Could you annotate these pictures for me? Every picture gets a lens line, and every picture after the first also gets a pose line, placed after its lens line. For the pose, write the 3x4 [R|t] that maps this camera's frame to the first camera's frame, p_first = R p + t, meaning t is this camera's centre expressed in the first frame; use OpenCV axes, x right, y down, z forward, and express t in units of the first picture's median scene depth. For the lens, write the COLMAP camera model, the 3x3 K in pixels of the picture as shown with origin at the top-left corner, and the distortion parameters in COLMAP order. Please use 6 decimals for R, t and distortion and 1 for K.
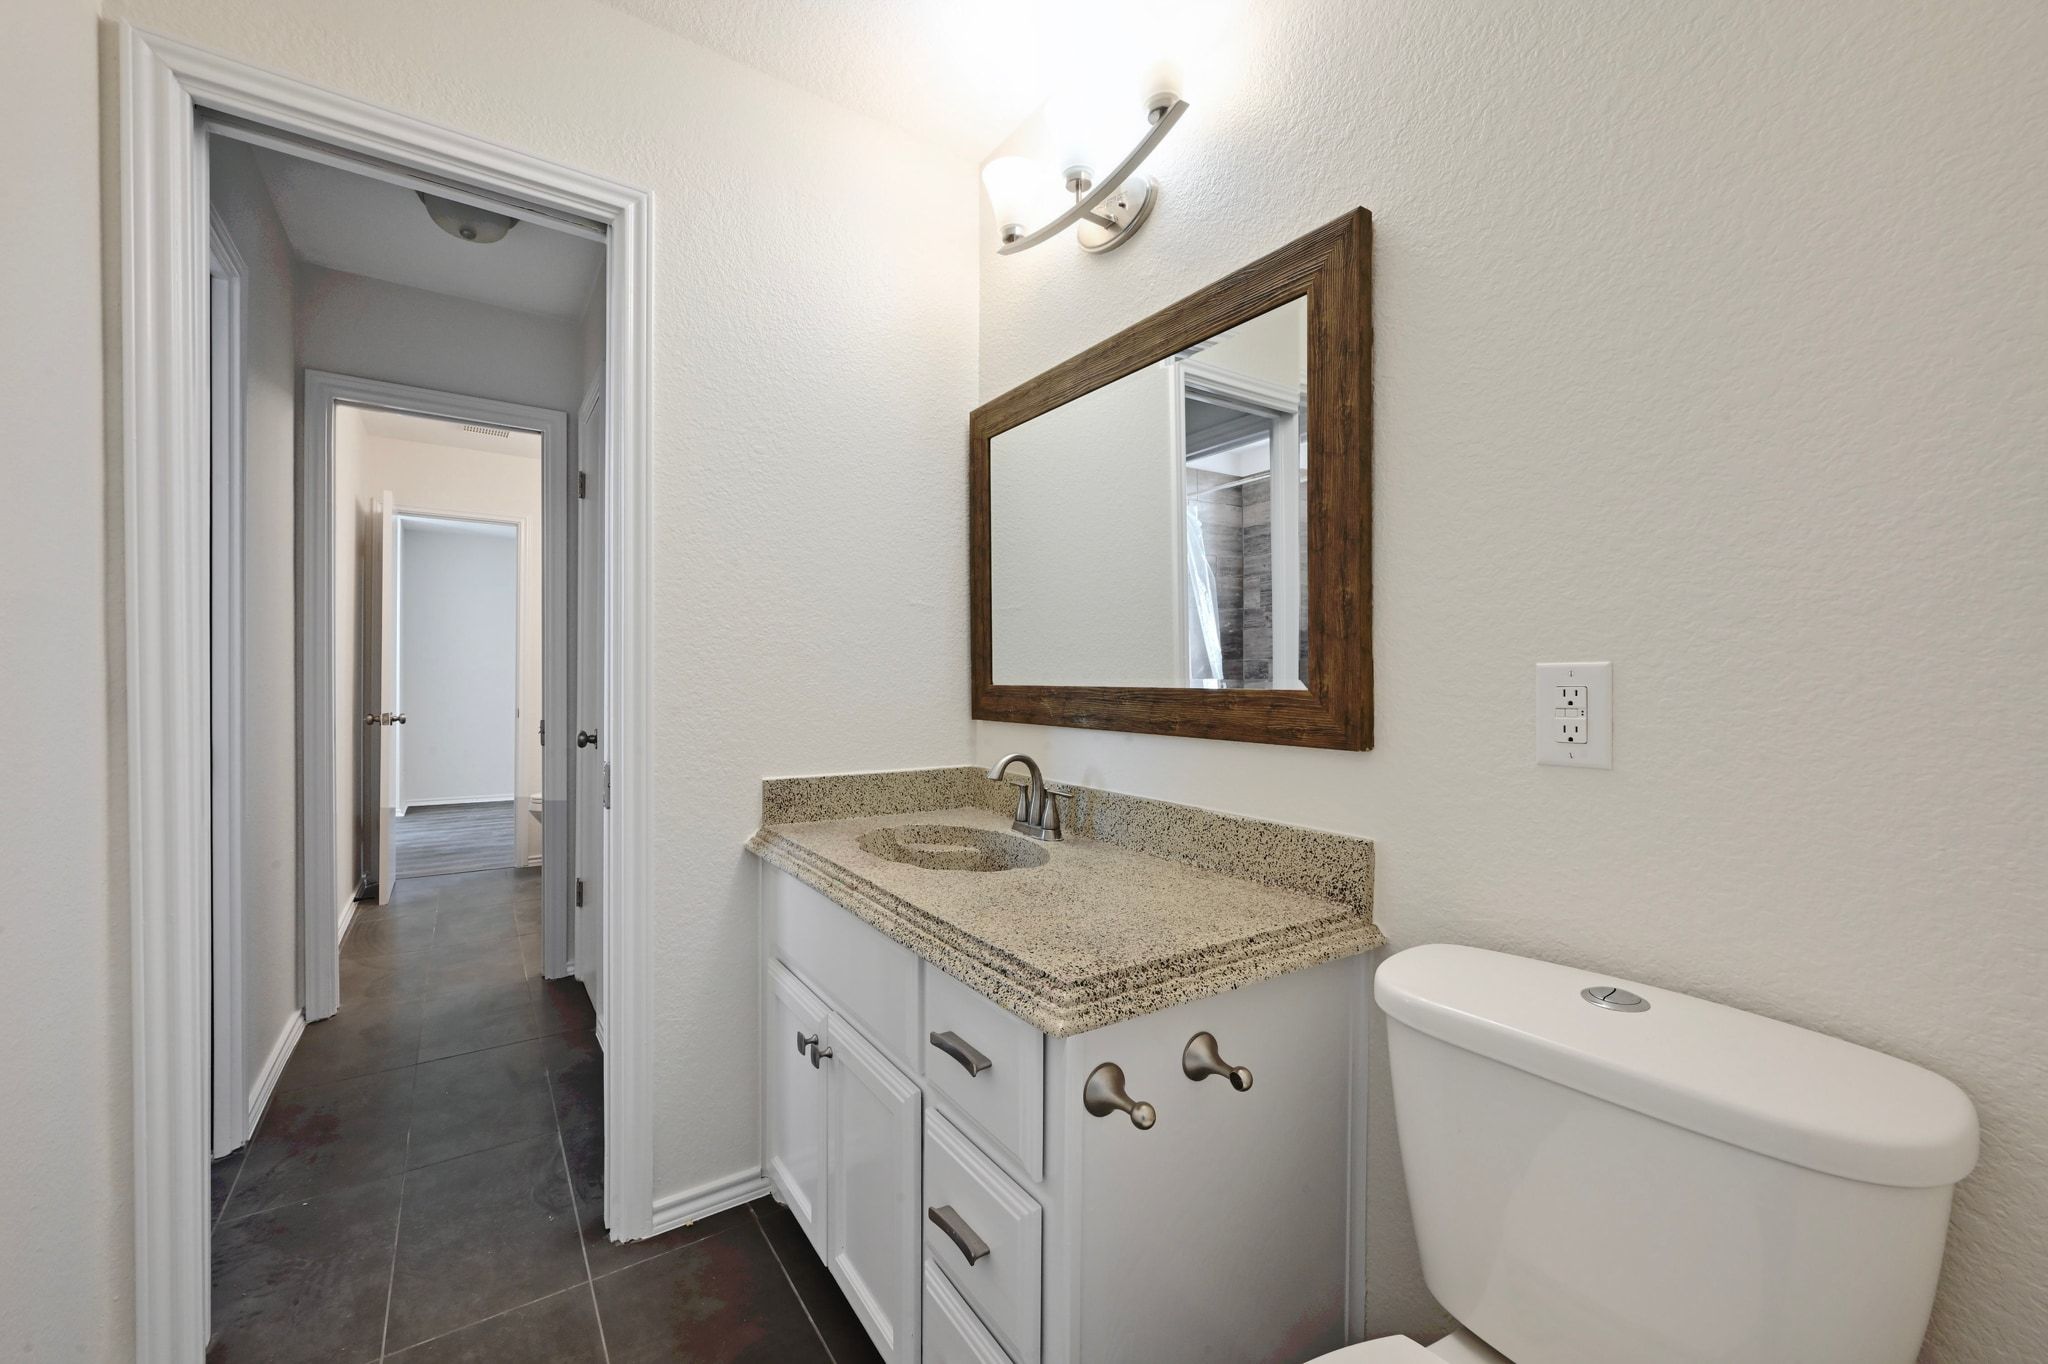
lens RADIAL K [[808.0, 0, 1028.3], [0, 808.0, 672.1], [0, 0, 1]] dist [-0.000887, -0.000253]
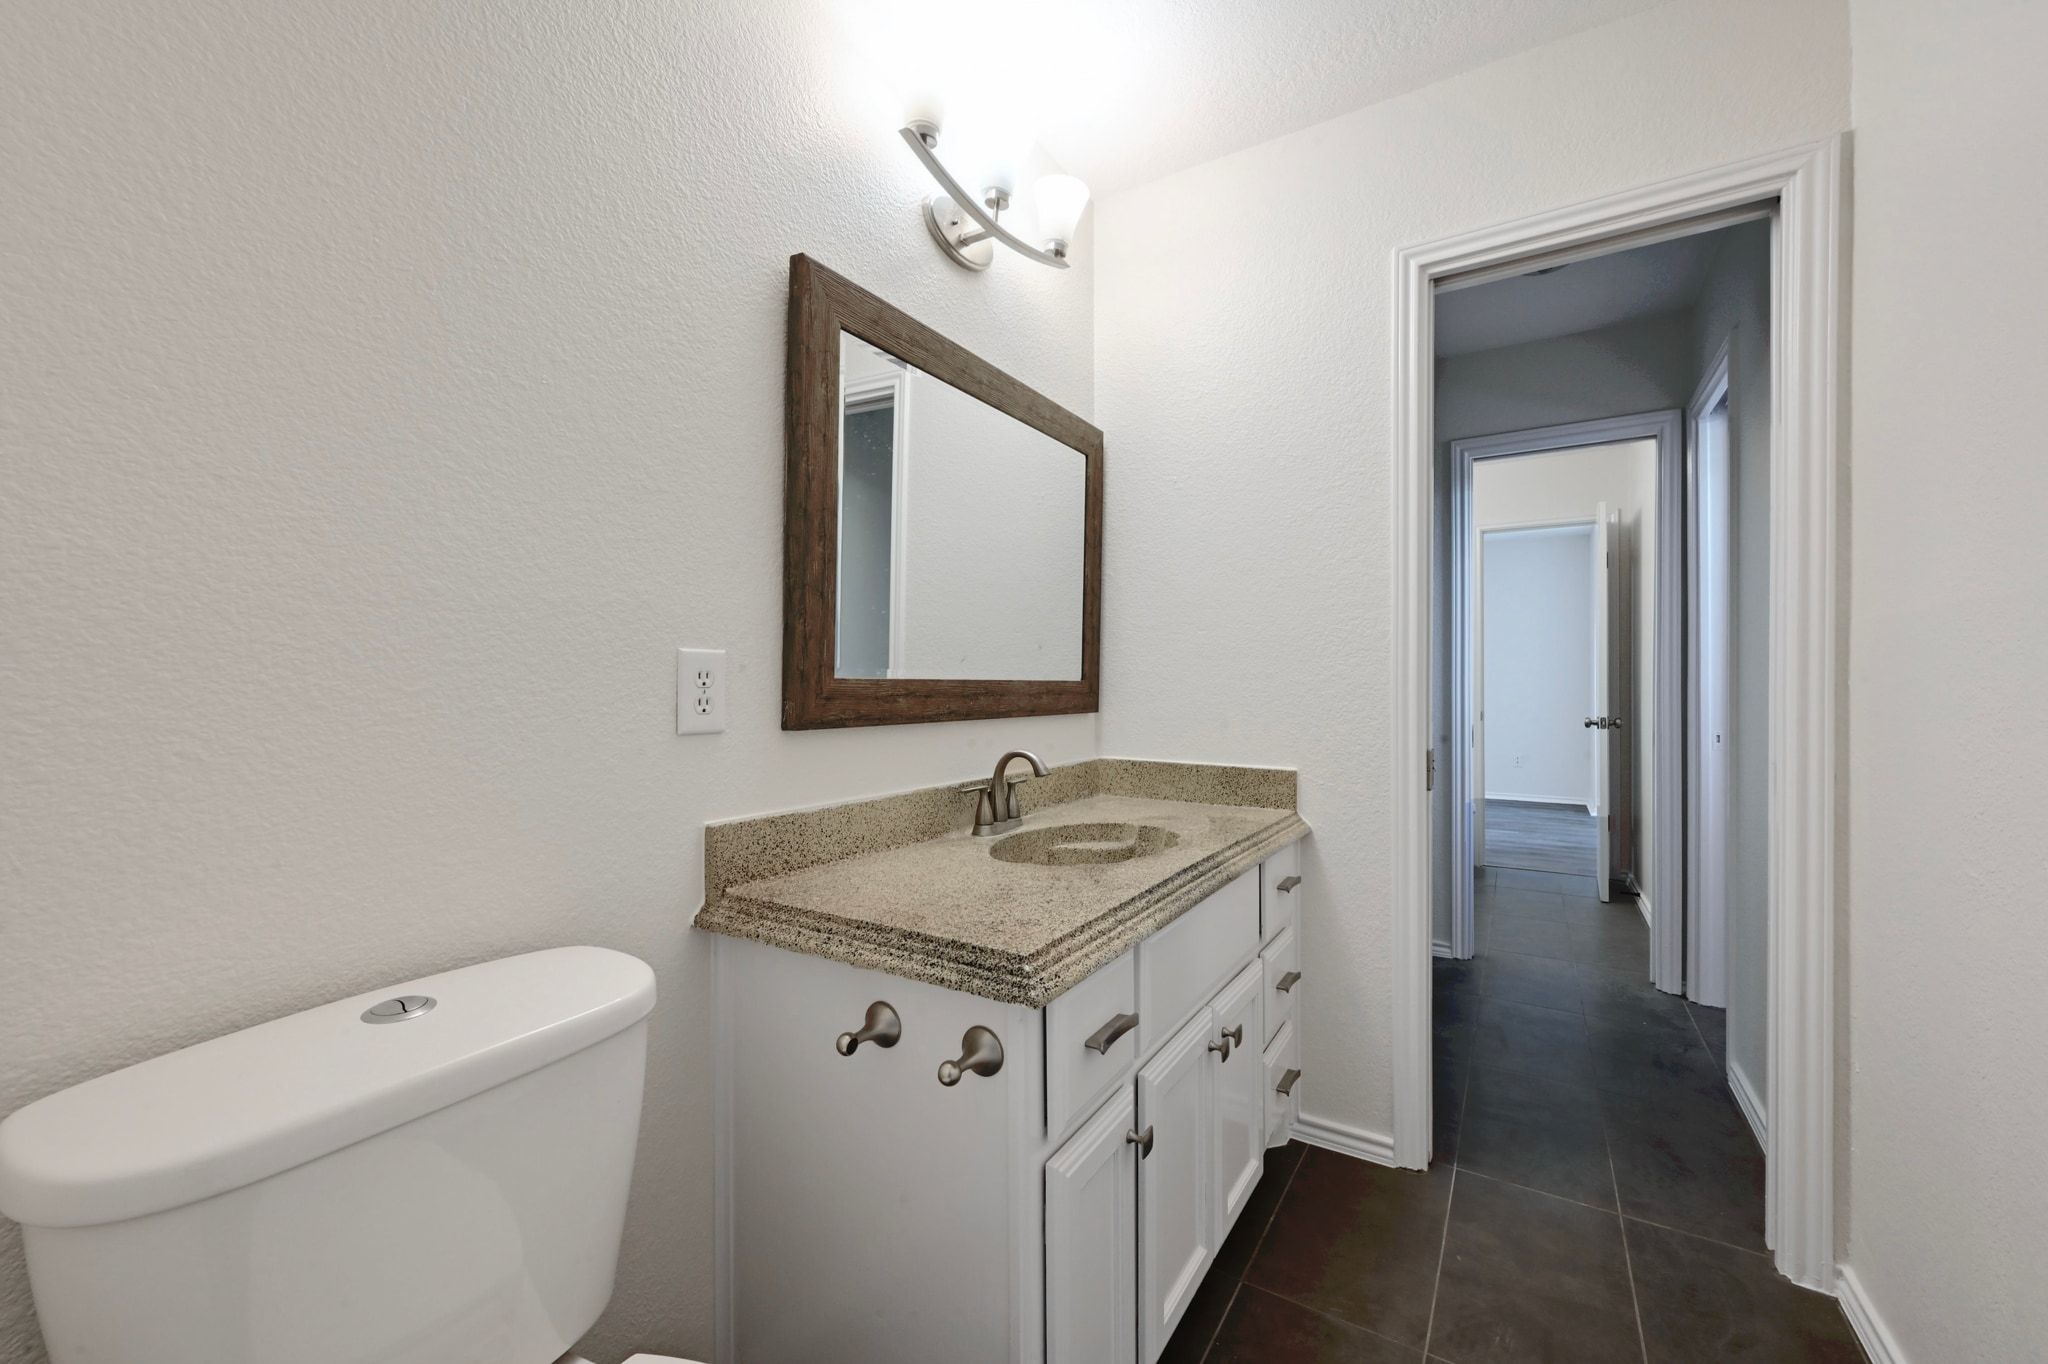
lens RADIAL K [[808.0, 0, 1027.9], [0, 808.0, 685.4], [0, 0, 1]] dist [-0.000887, -0.000253]
pose [[-0.396464, -0.010432, 0.917991, -0.749094], [-0.003316, 0.999945, 0.009931, 0.010420], [-0.918044, 0.000893, -0.396477, 1.123465]]
